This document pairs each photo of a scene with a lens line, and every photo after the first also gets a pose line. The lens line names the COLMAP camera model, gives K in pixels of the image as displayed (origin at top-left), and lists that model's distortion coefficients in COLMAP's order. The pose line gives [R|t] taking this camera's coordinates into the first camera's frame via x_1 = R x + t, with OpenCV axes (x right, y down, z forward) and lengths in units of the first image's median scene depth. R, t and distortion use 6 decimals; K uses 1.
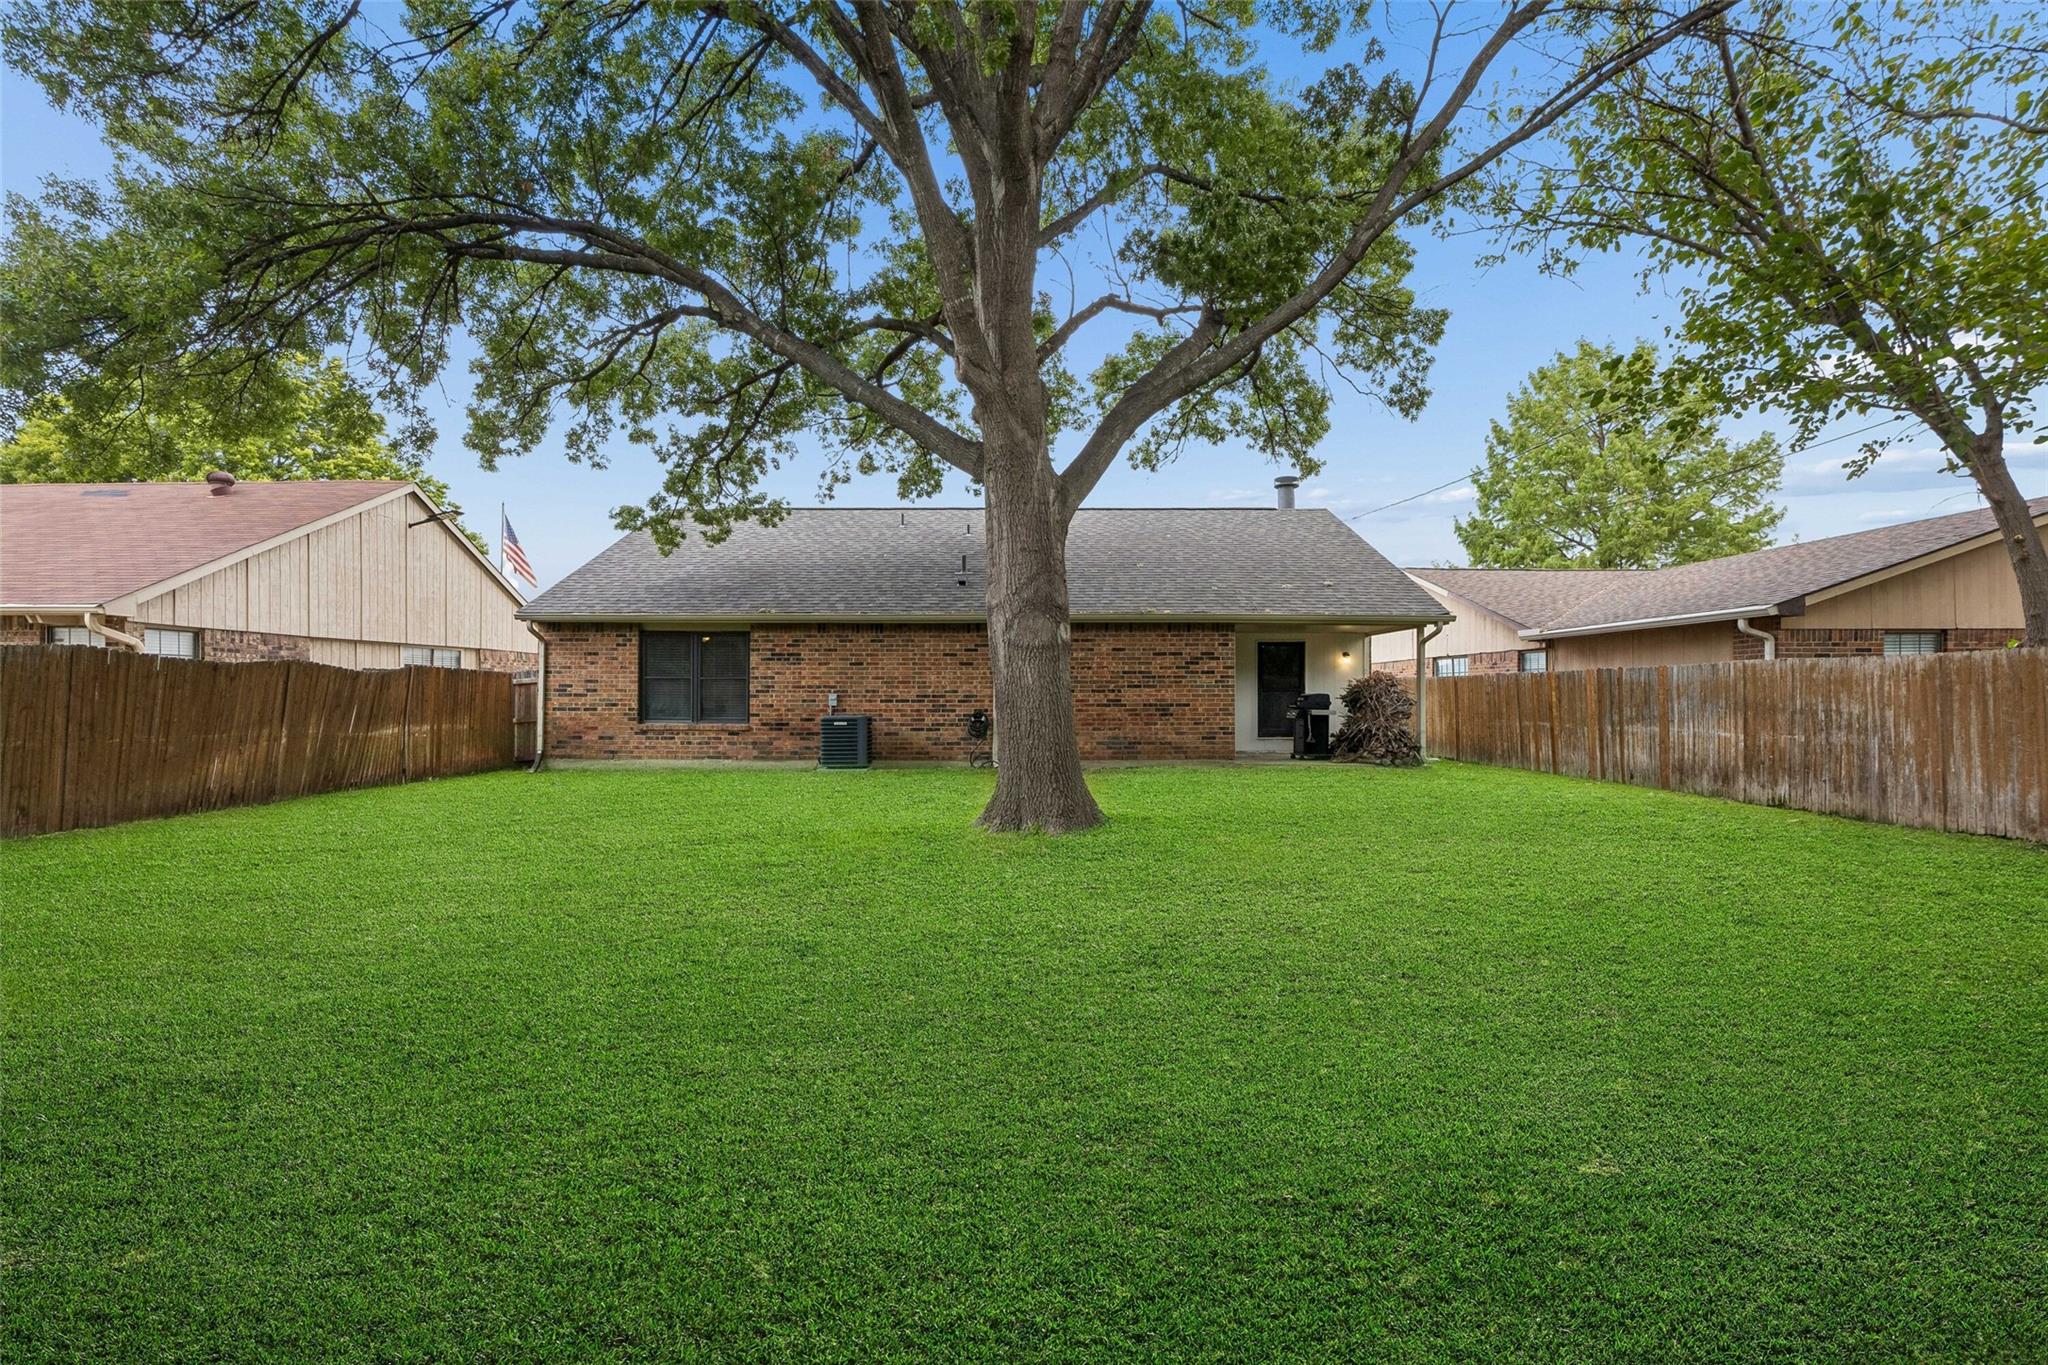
lens RADIAL K [[909.1, 0, 1021.0], [0, 909.1, 697.1], [0, 0, 1]] dist [0.001357, 0.000472]
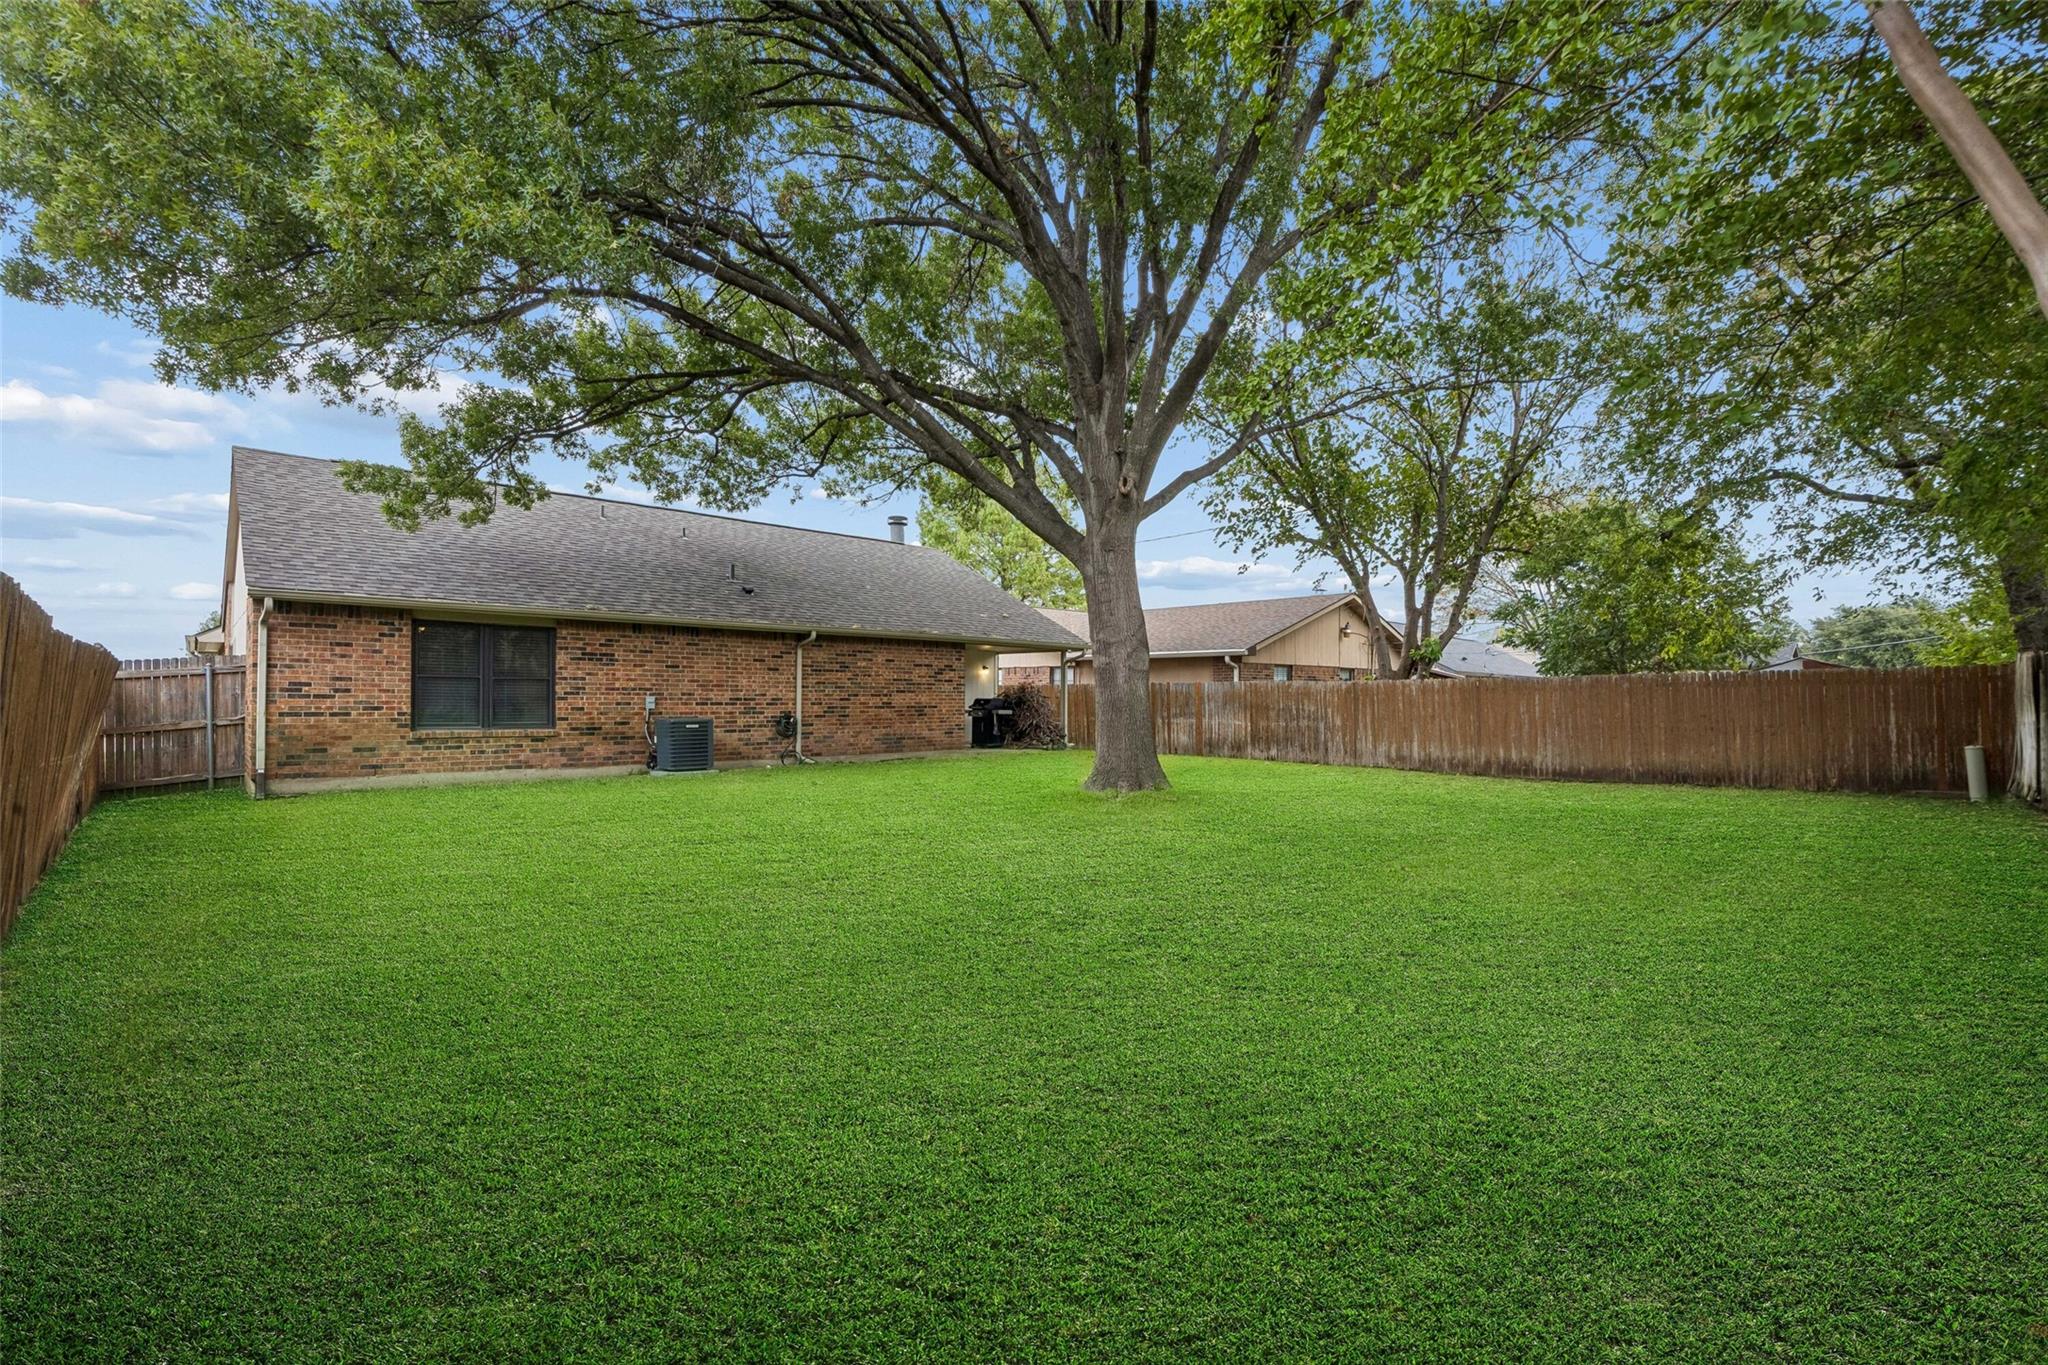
lens RADIAL K [[909.1, 0, 1021.0], [0, 909.1, 697.1], [0, 0, 1]] dist [0.001357, 0.000472]
pose [[0.726251, 0.004465, 0.687415, -0.588078], [-0.004698, 0.999988, -0.001531, -0.003204], [-0.687414, -0.002118, 0.726263, 0.015654]]
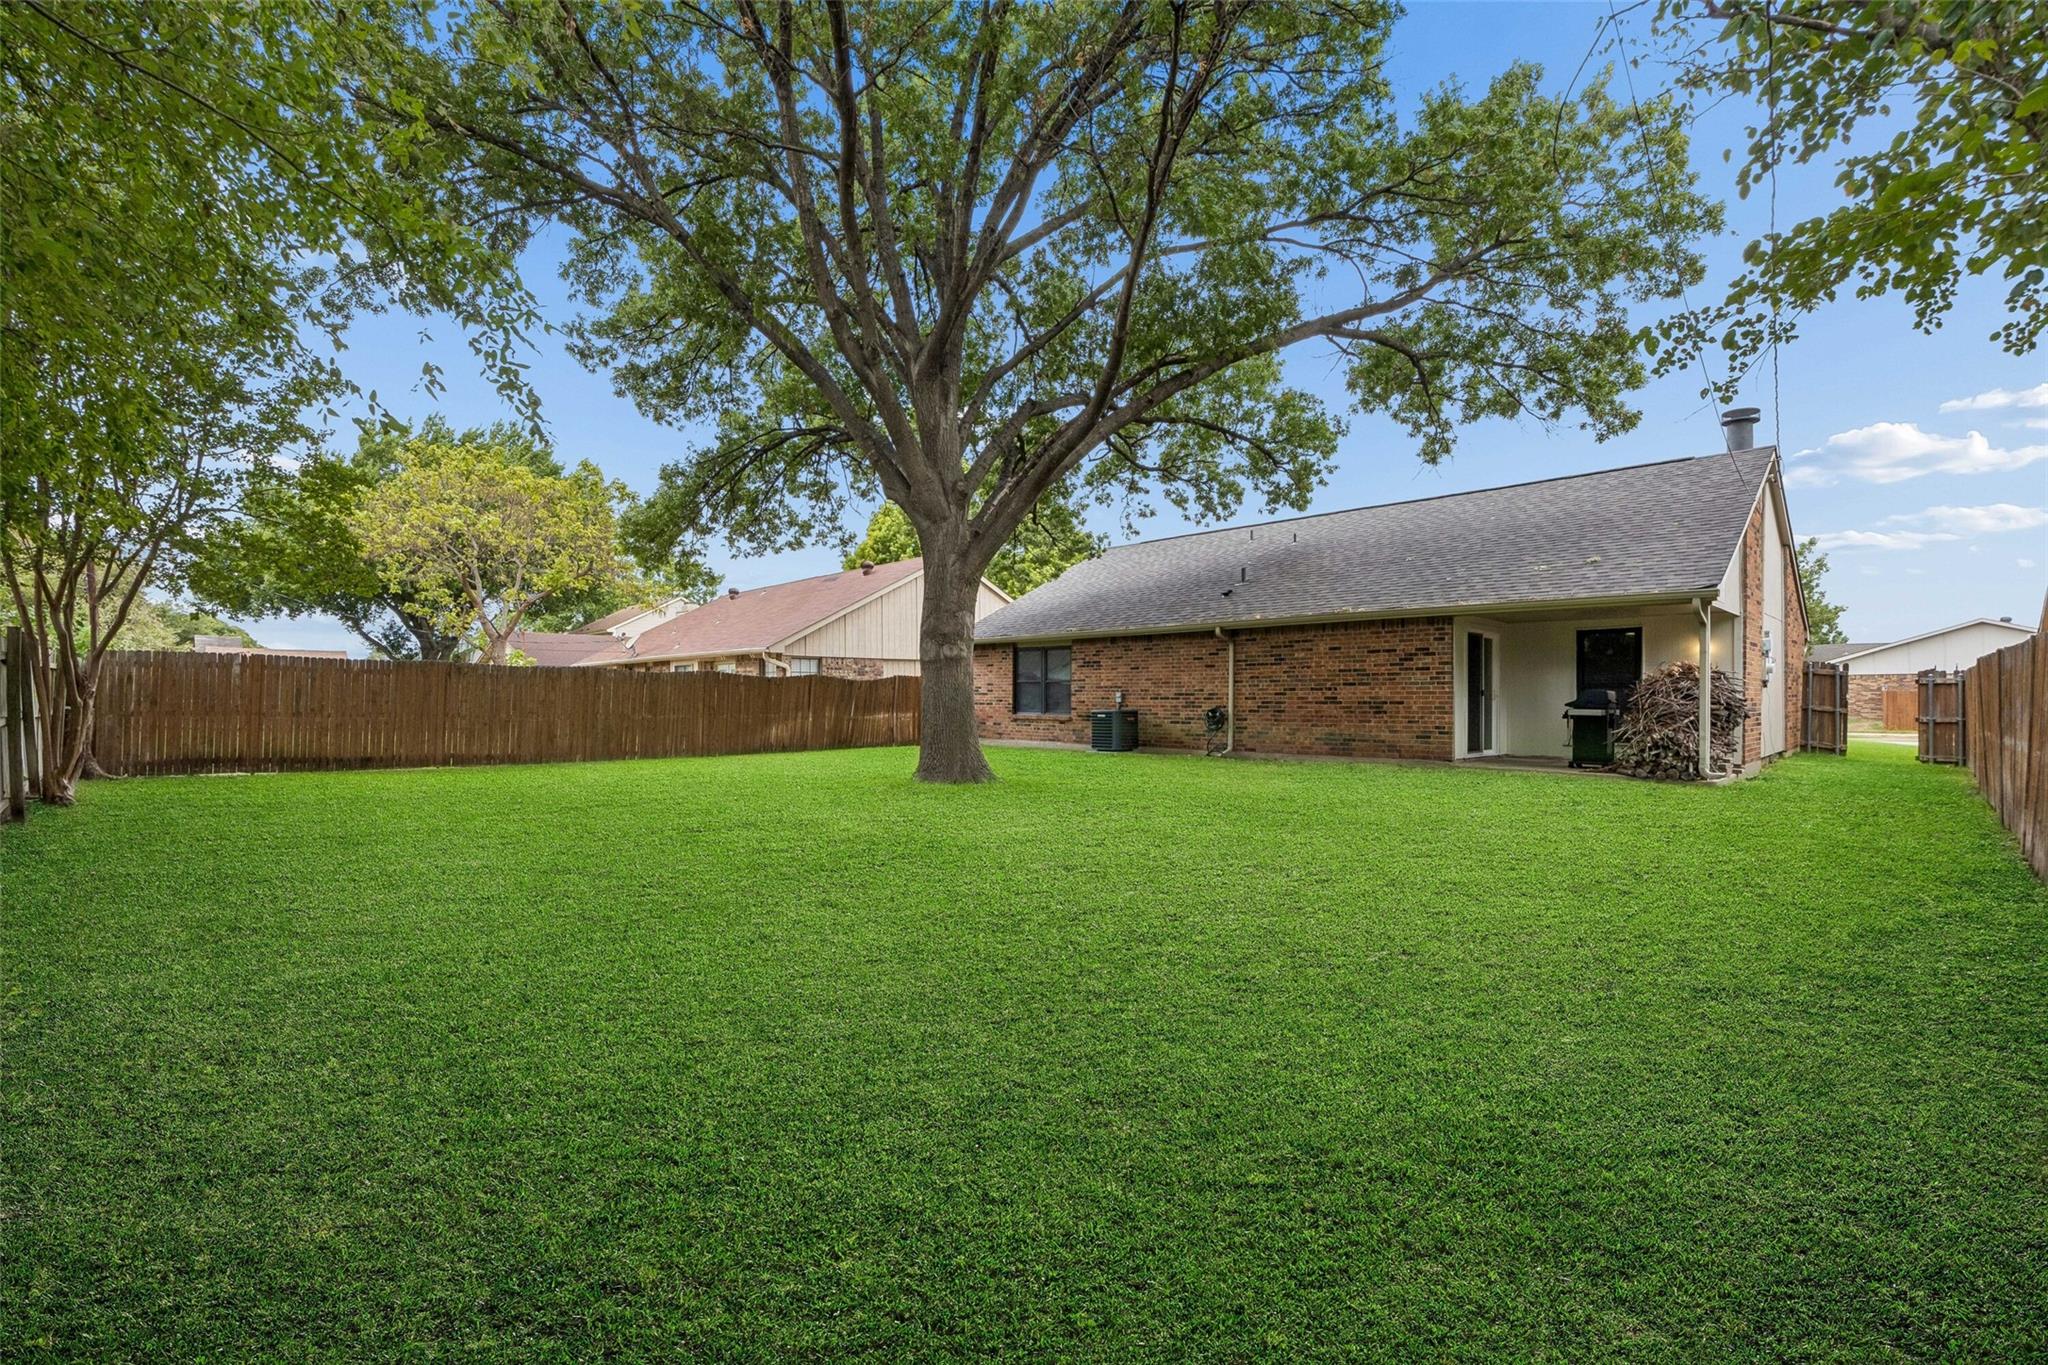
lens RADIAL K [[909.1, 0, 1021.0], [0, 909.1, 697.1], [0, 0, 1]] dist [0.001357, 0.000472]
pose [[0.693578, 0.000221, -0.720382, 0.602147], [-0.000152, 1.000000, 0.000161, 0.002527], [0.720382, -0.000002, 0.693578, 0.031372]]
